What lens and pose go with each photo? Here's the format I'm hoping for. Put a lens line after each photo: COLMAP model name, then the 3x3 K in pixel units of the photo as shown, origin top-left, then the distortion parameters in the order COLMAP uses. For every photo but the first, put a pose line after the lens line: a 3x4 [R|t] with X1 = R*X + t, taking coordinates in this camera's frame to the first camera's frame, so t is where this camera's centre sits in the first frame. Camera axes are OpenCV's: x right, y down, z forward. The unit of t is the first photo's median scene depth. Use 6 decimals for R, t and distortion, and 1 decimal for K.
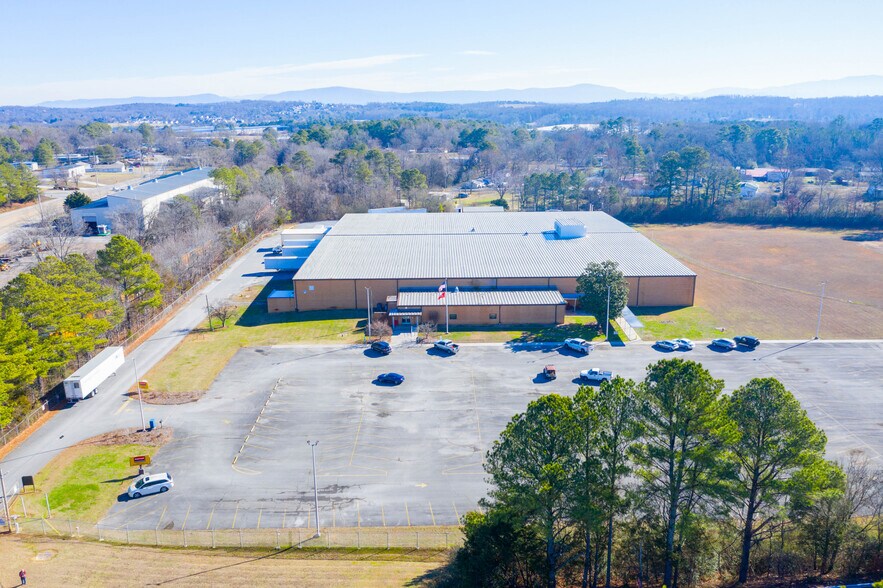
lens RADIAL K [[697.4, 0, 441.5], [0, 697.4, 294.0], [0, 0, 1]] dist [-0.011930, -0.002197]
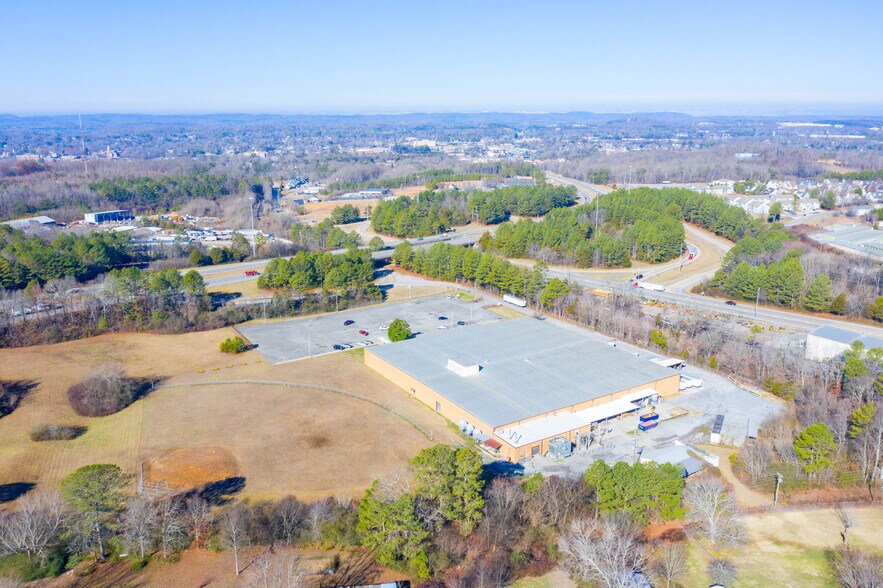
lens RADIAL K [[697.4, 0, 441.5], [0, 697.4, 294.0], [0, 0, 1]] dist [-0.011930, -0.002197]
pose [[-0.848643, 0.142986, -0.509275, 1.334941], [-0.130315, 0.876585, 0.463268, -1.258204], [0.512663, 0.459515, -0.725274, 2.845405]]
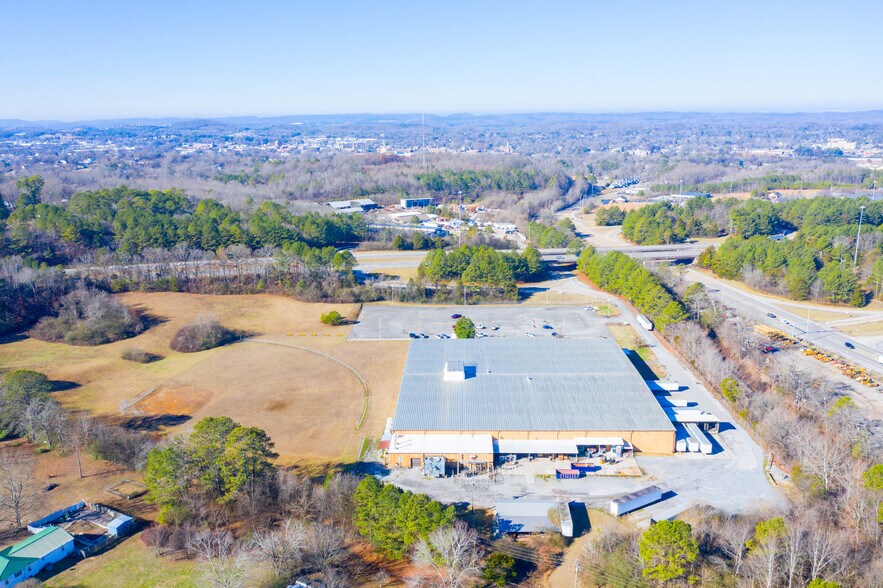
lens RADIAL K [[697.4, 0, 441.5], [0, 697.4, 294.0], [0, 0, 1]] dist [-0.011930, -0.002197]
pose [[-0.999383, 0.010234, 0.033596, 0.246042], [0.025568, 0.867825, 0.496212, -1.320275], [-0.024077, 0.496765, -0.867551, 3.120697]]
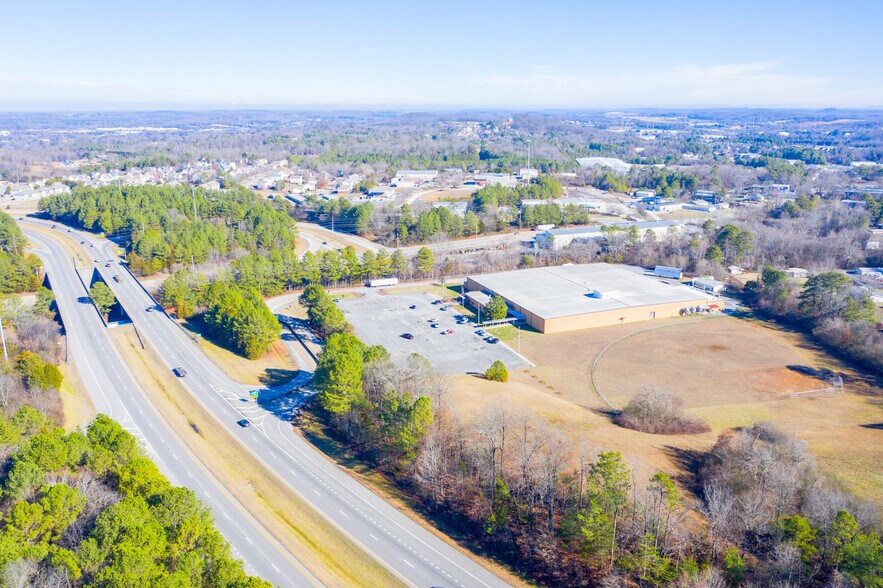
lens RADIAL K [[699.5, 0, 439.1], [0, 699.5, 281.4], [0, 0, 1]] dist [-0.016045, 0.000696]
pose [[0.352993, 0.233262, -0.906082, 2.452404], [-0.245497, 0.957584, 0.150879, -0.431052], [0.902844, 0.169181, 0.395286, -0.134237]]
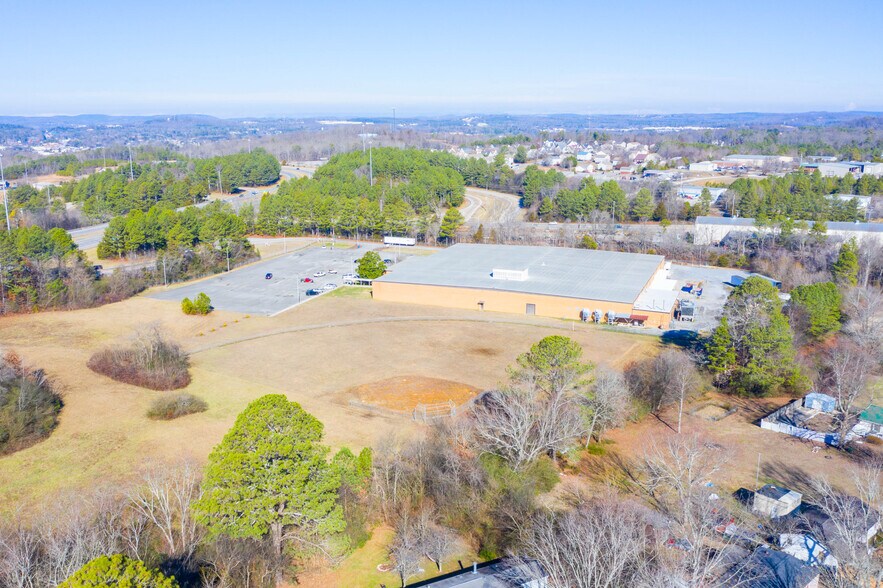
lens RADIAL K [[762.9, 0, 402.0], [0, 762.9, 294.2], [0, 0, 1]] dist [-0.008046, -0.002666]
pose [[-0.425957, 0.219105, -0.877812, 2.246206], [-0.226204, 0.913628, 0.337810, -0.727428], [0.876009, 0.342457, -0.339604, 1.969581]]
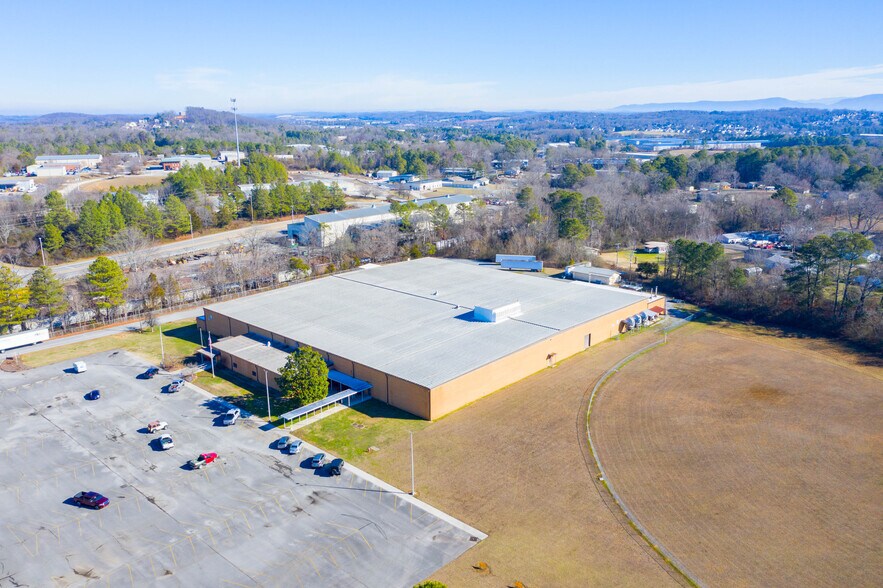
lens RADIAL K [[699.5, 0, 439.1], [0, 699.5, 281.4], [0, 0, 1]] dist [-0.016045, 0.000696]
pose [[0.727869, 0.166851, -0.665107, 1.114203], [-0.181709, 0.982202, 0.047544, -0.243275], [0.661203, 0.086250, 0.745233, 0.374066]]
